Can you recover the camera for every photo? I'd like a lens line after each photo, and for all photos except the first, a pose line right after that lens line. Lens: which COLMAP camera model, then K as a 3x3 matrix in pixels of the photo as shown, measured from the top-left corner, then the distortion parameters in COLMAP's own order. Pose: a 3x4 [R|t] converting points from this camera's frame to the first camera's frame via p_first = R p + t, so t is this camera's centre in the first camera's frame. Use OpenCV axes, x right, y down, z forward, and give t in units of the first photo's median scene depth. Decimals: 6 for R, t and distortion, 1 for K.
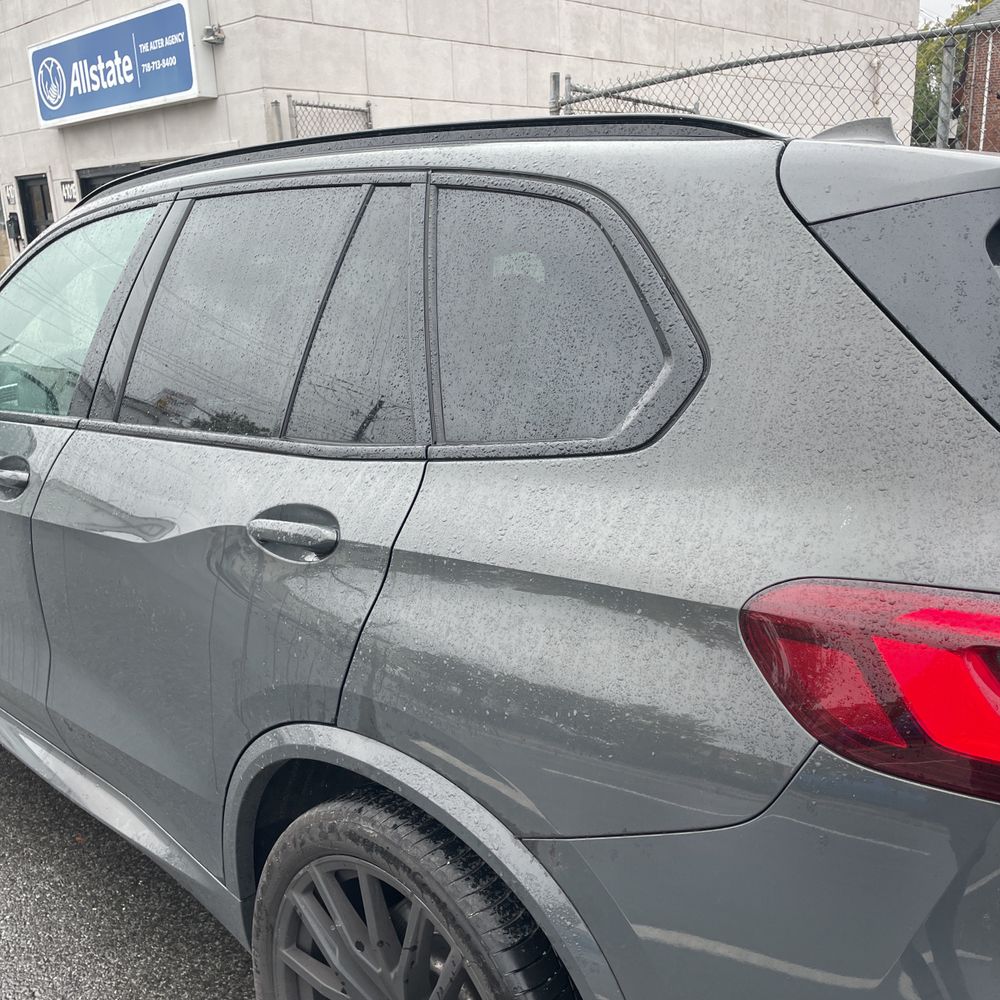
lens RADIAL K [[995.0, 0, 494.6], [0, 995.0, 503.0], [0, 0, 1]] dist [0.074245, -0.099955]
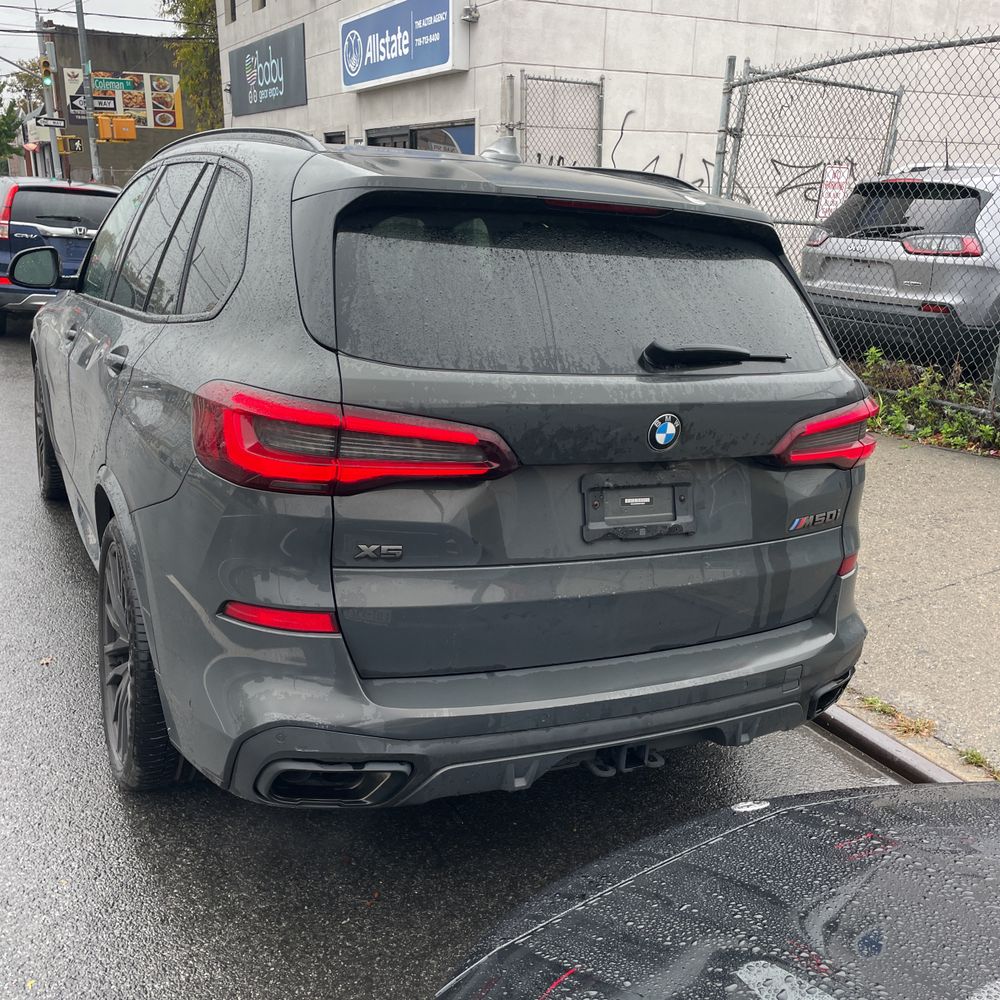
lens RADIAL K [[995.0, 0, 494.6], [0, 995.0, 503.0], [0, 0, 1]] dist [0.074245, -0.099955]
pose [[0.946158, 0.145458, -0.289183, 0.143827], [-0.135742, 0.989299, 0.053490, 0.013489], [0.293869, -0.011356, 0.955778, -0.073587]]
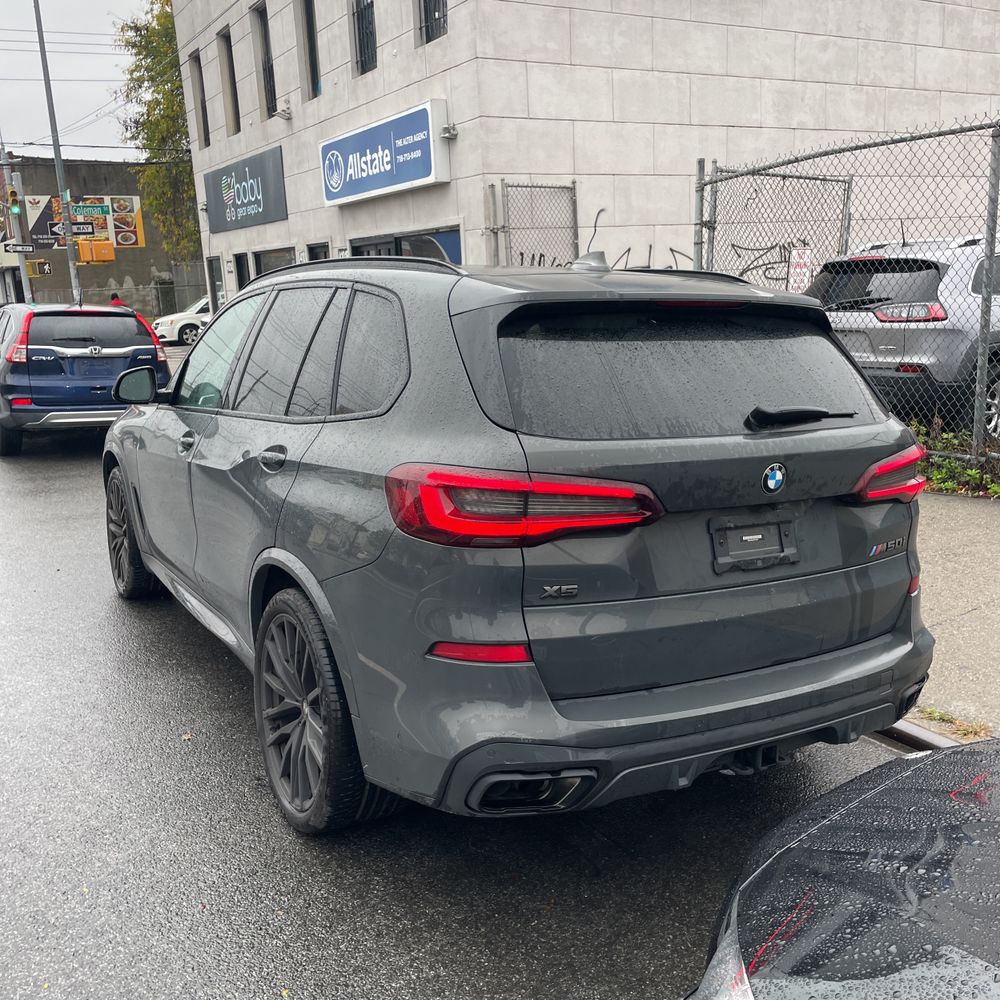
lens RADIAL K [[989.2, 0, 509.8], [0, 989.2, 493.0], [0, 0, 1]] dist [0.091022, -0.135672]
pose [[0.965882, 0.048654, -0.254370, 0.116045], [-0.062242, 0.997017, -0.045640, 0.024076], [0.251391, 0.059915, 0.966029, -0.124158]]
